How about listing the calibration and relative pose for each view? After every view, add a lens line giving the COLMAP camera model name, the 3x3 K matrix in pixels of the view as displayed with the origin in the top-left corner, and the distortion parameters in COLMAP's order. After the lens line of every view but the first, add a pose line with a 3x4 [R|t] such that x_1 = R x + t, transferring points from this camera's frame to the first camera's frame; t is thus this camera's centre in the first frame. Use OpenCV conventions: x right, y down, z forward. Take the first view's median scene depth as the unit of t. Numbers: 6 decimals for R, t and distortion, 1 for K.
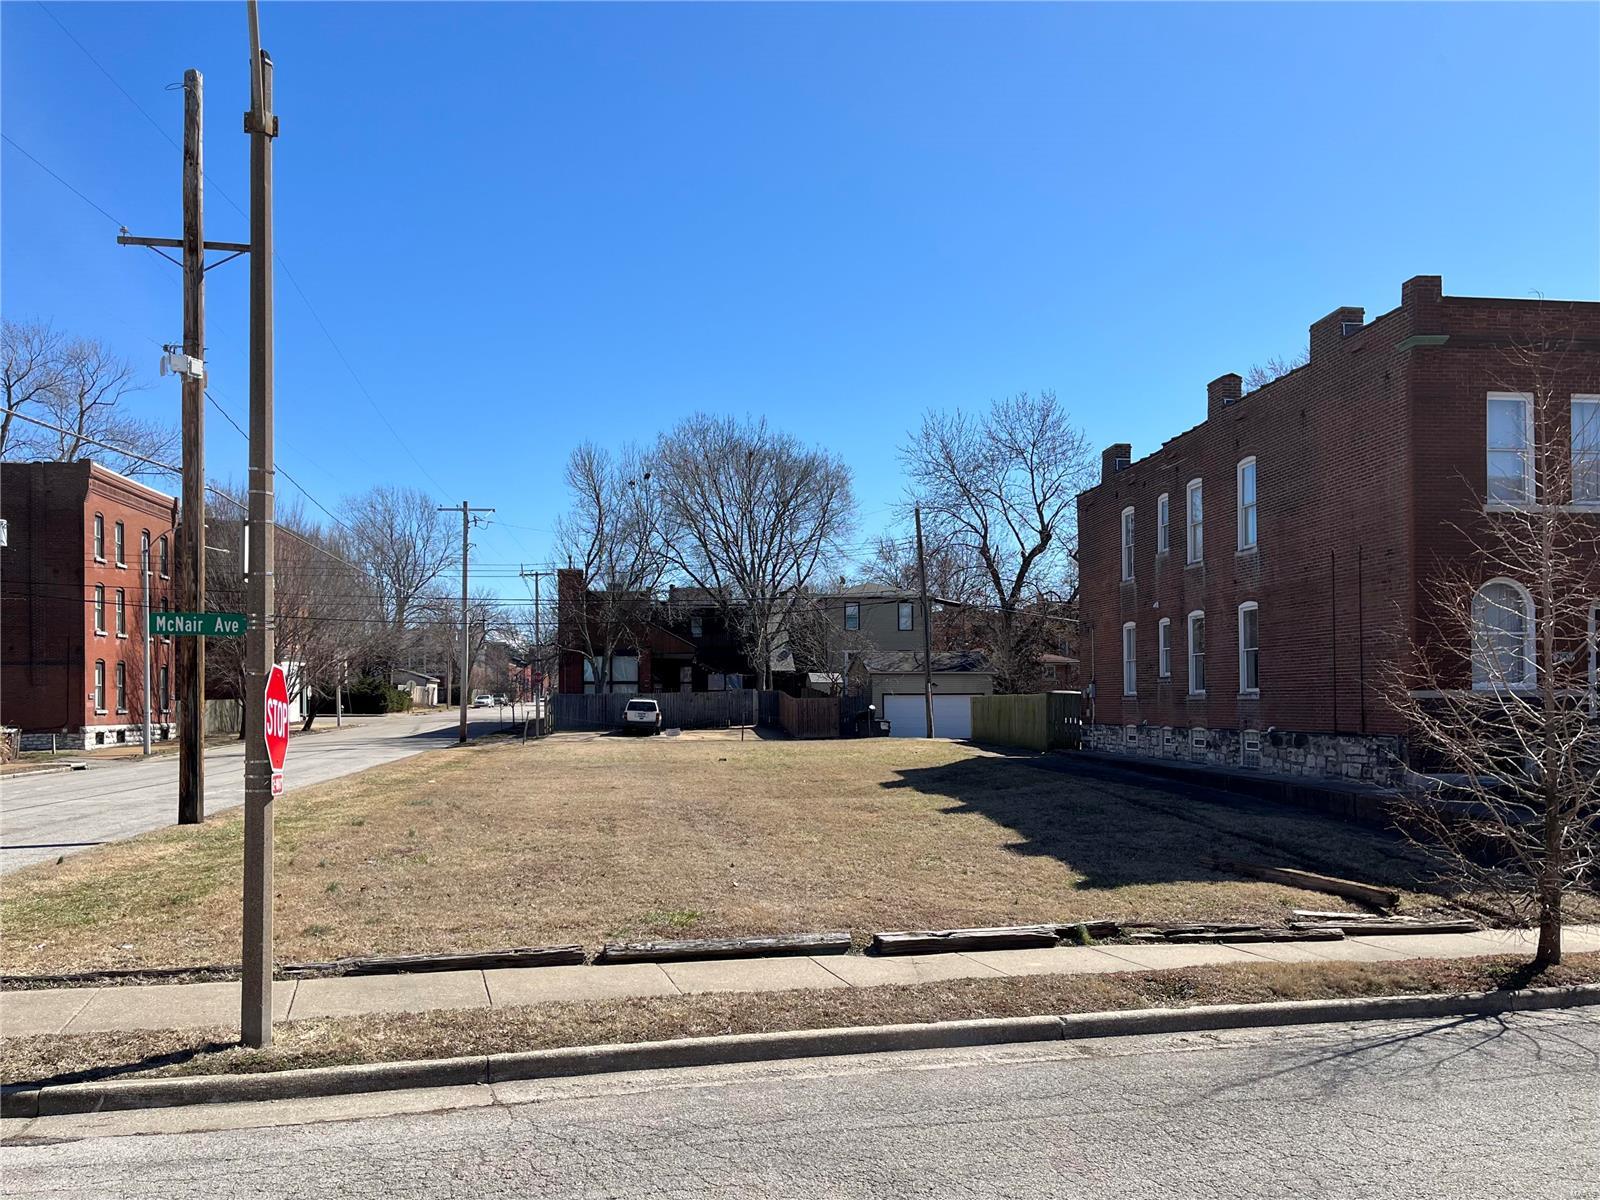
lens RADIAL K [[1265.8, 0, 790.0], [0, 1265.8, 669.2], [0, 0, 1]] dist [0.048127, -0.002605]
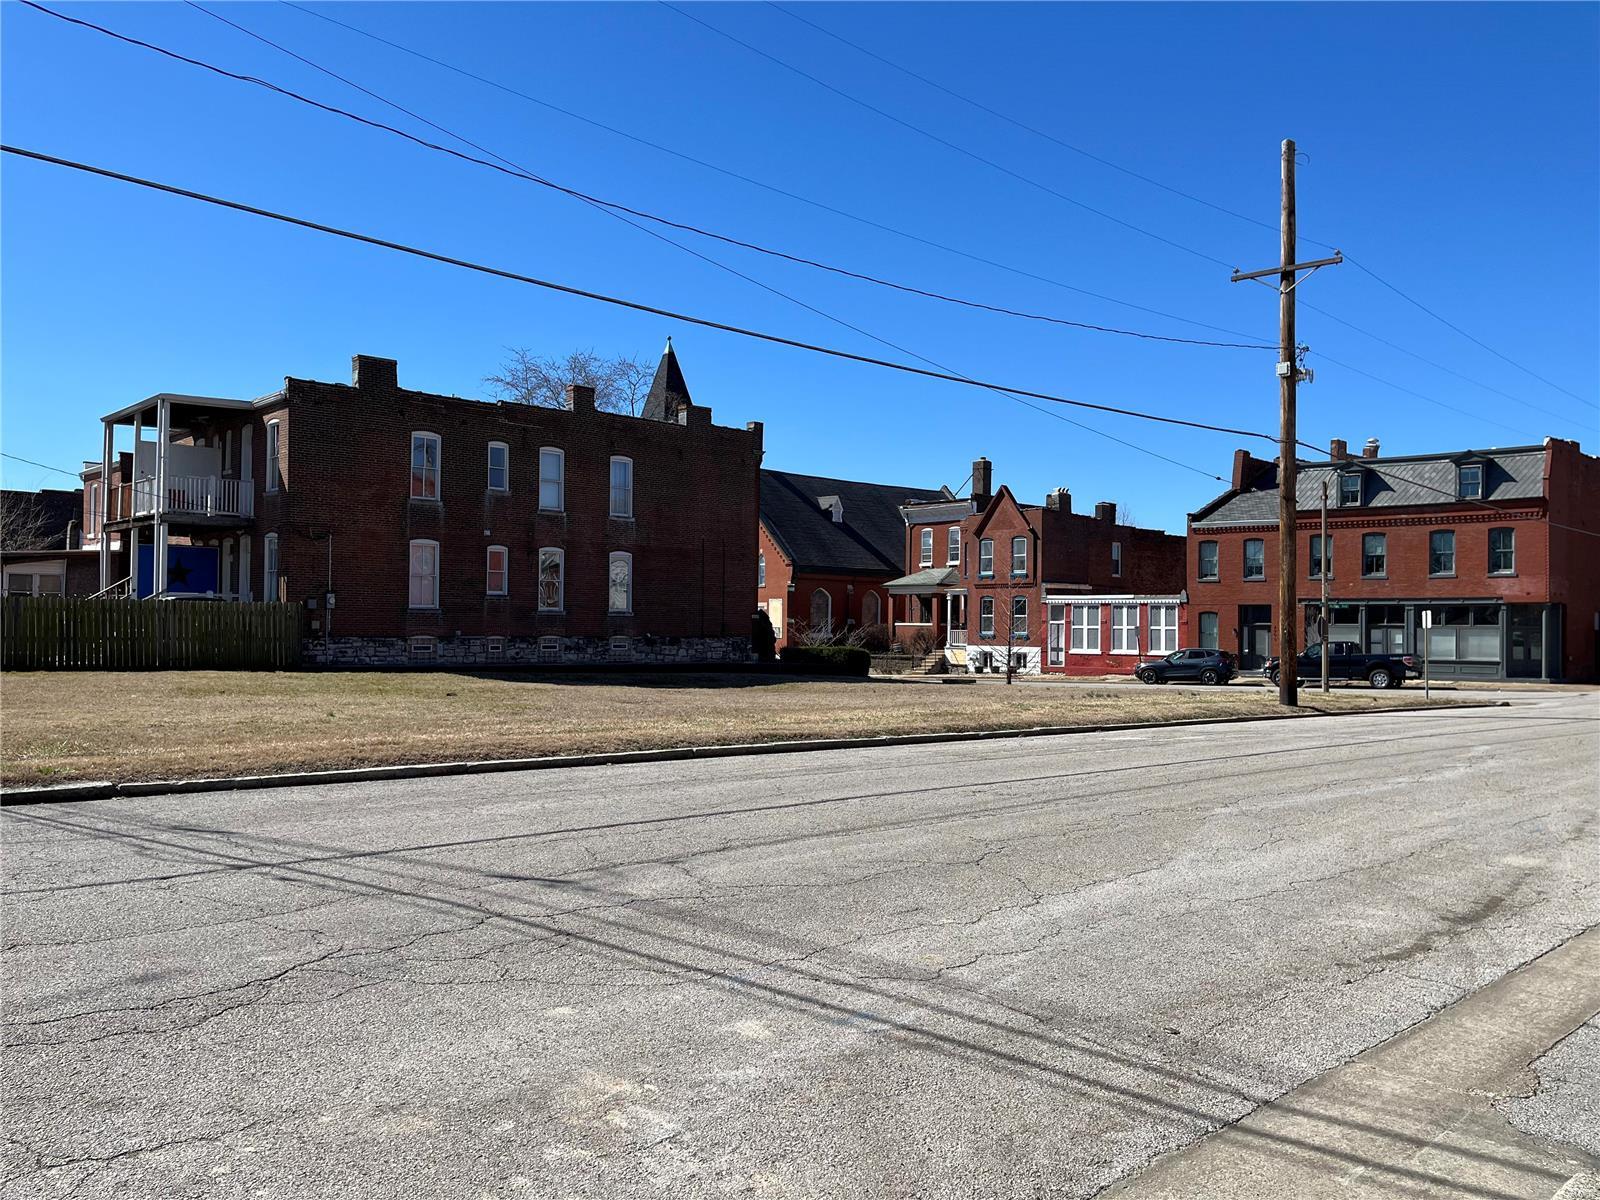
lens RADIAL K [[1209.8, 0, 800.0], [0, 1209.8, 600.0], [0, 0, 1]] dist [0.094414, -0.120982]
pose [[-0.603738, 0.020474, 0.796920, -0.666159], [-0.026394, 0.998609, -0.045651, 0.046970], [-0.796746, -0.048595, -0.602357, 1.232517]]
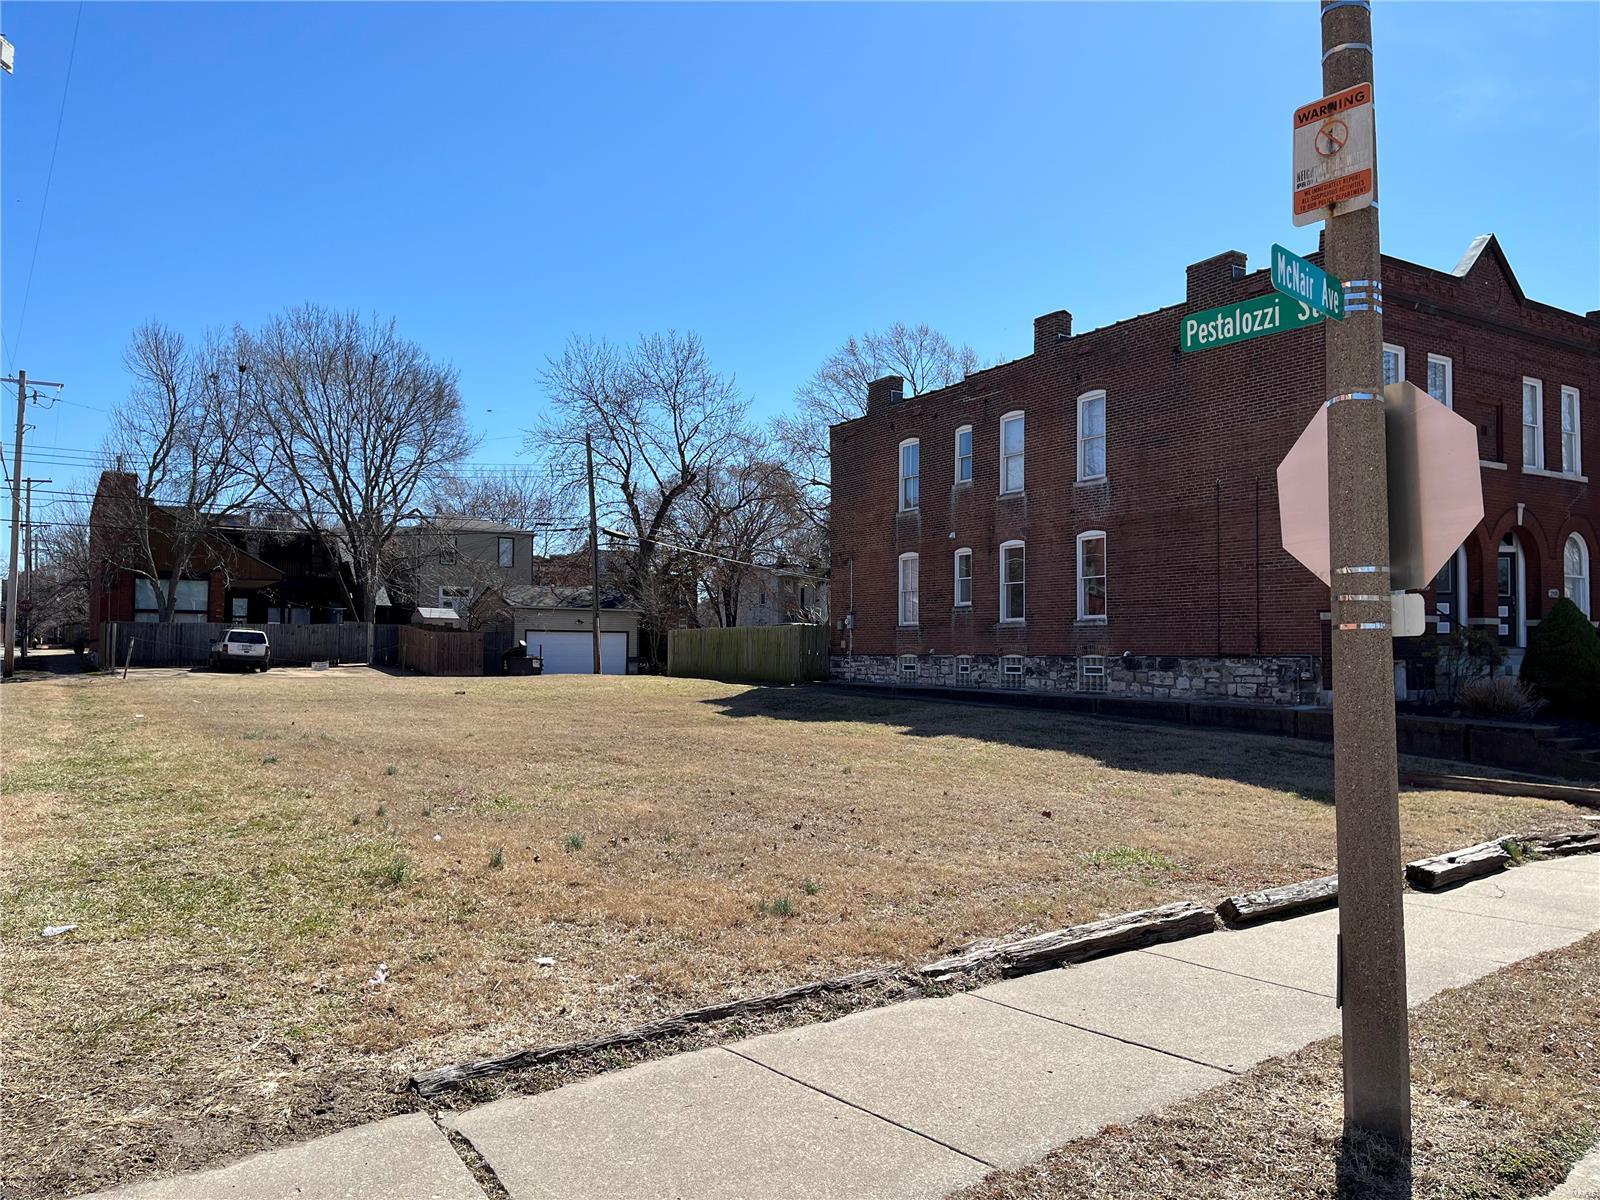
lens RADIAL K [[1209.8, 0, 800.0], [0, 1209.8, 600.0], [0, 0, 1]] dist [0.094414, -0.120982]
pose [[0.904762, 0.032049, 0.424710, -0.195977], [-0.023664, 0.999407, -0.025003, 0.023943], [-0.425260, 0.012571, 0.904984, 0.152932]]
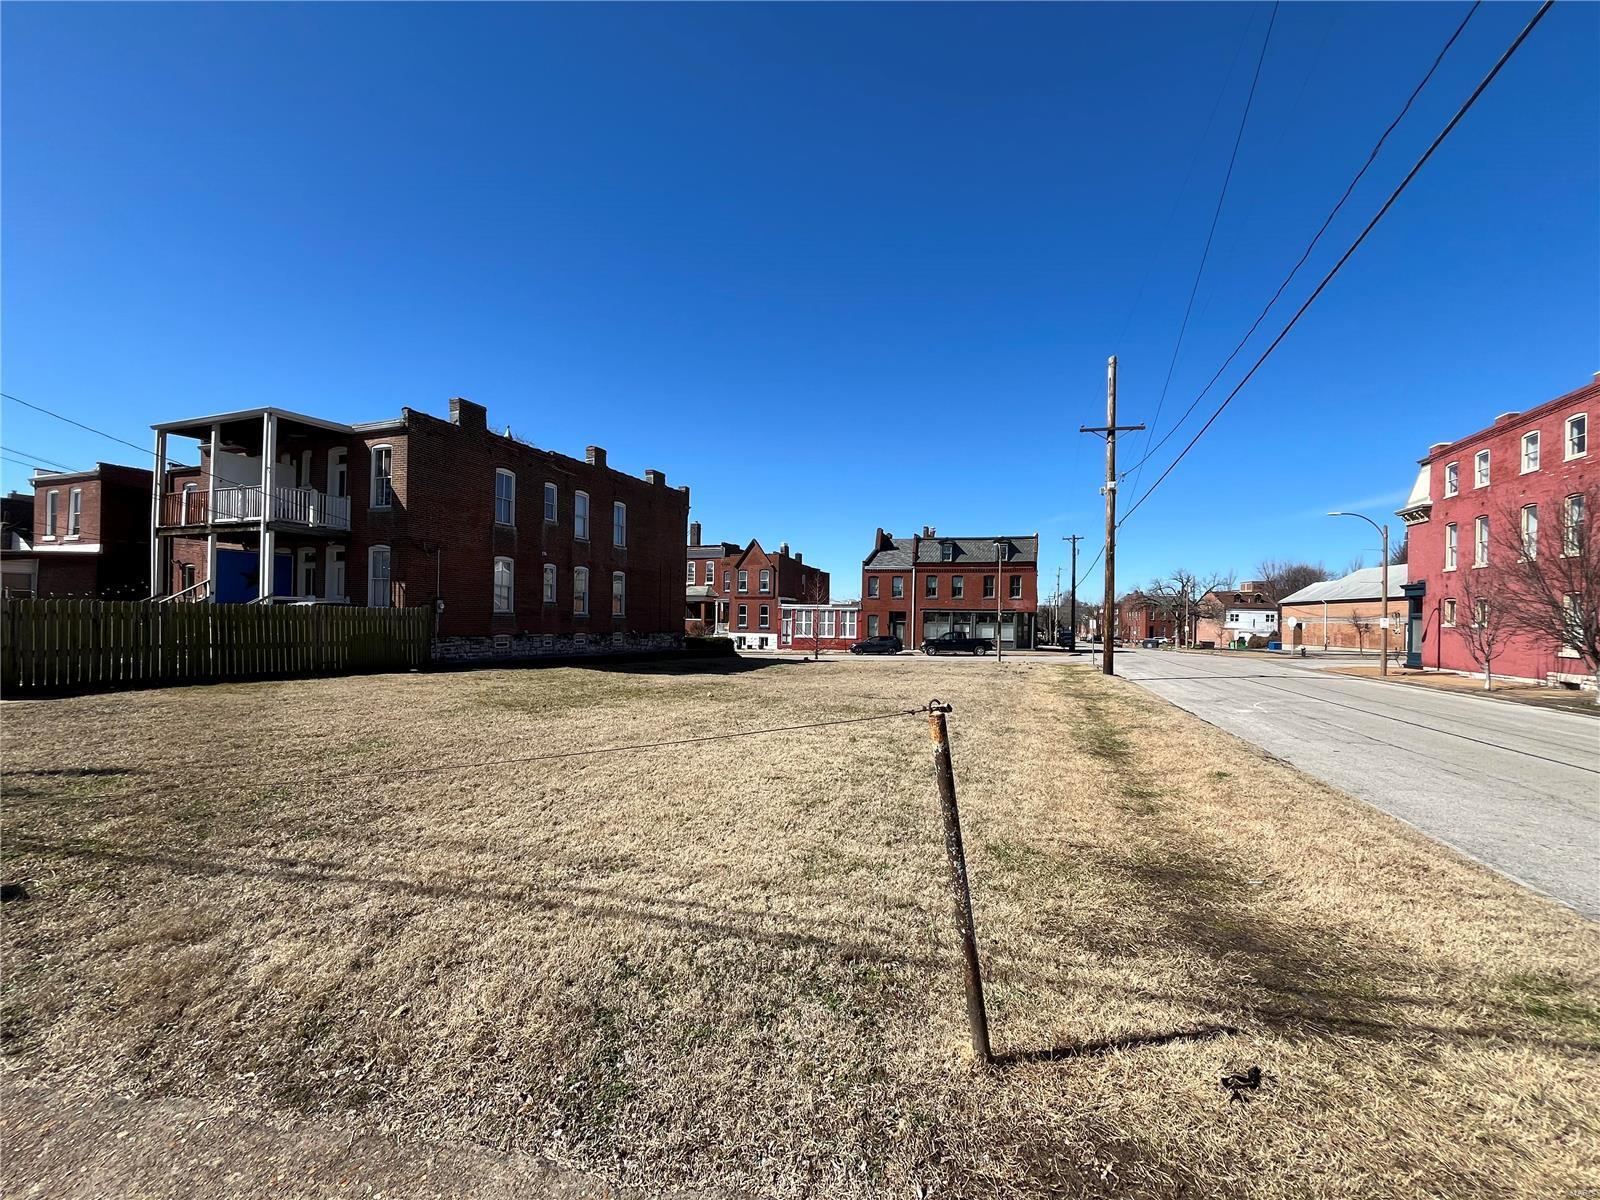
lens RADIAL K [[647.5, 0, 795.9], [0, 647.5, 616.8], [0, 0, 1]] dist [-0.008511, -0.000051]
pose [[-0.894180, -0.003392, 0.447694, -0.272648], [-0.020603, 0.999224, -0.033579, 0.037121], [-0.447232, -0.039250, -0.893556, 1.319947]]
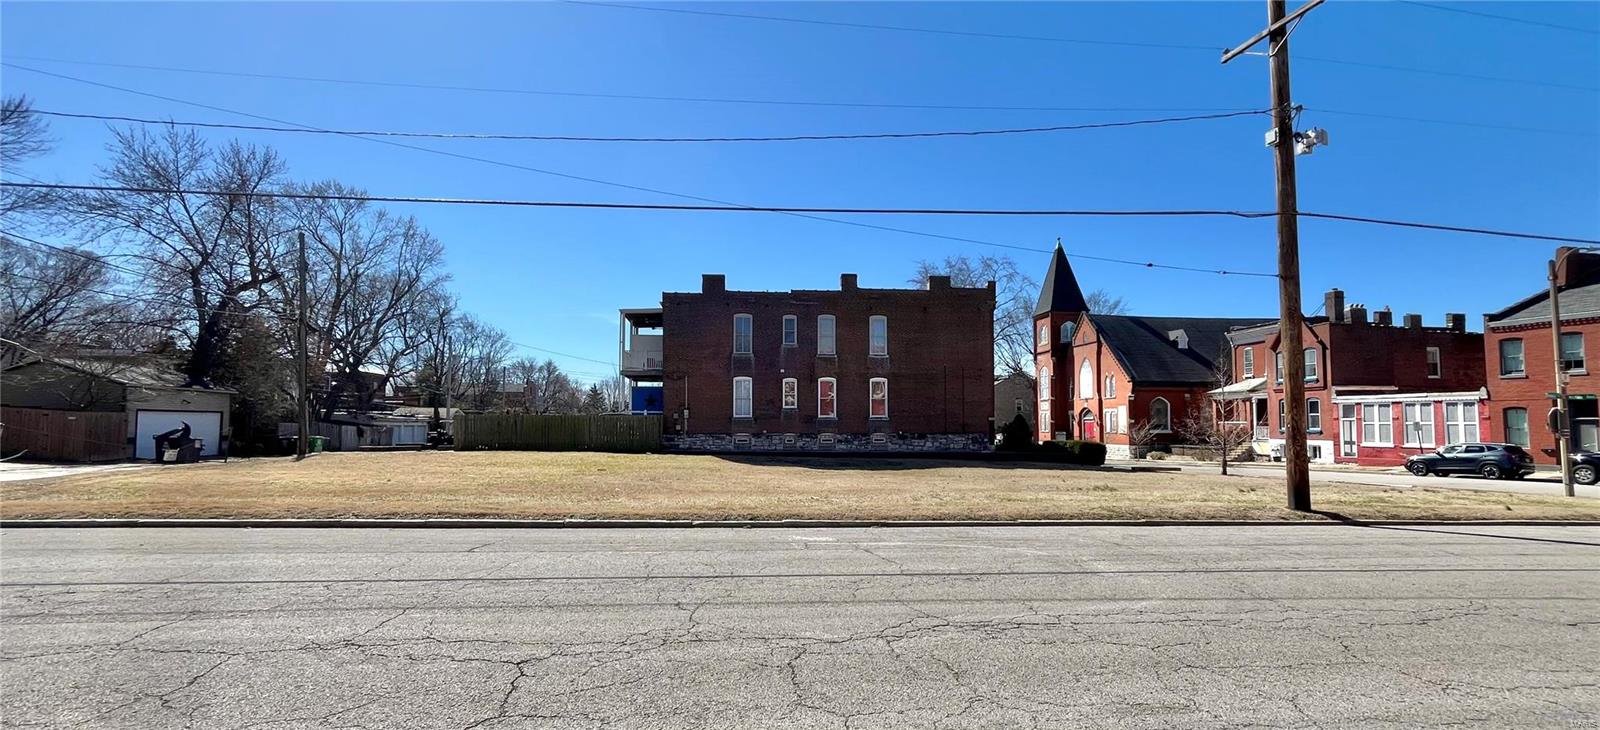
lens RADIAL K [[672.9, 0, 803.3], [0, 672.9, 393.2], [0, 0, 1]] dist [0.000341, 0.000095]
pose [[0.000087, 0.055948, 0.998434, -0.624873], [-0.026754, 0.998076, -0.055926, 0.033996], [-0.999642, -0.026708, 0.001584, 0.824250]]
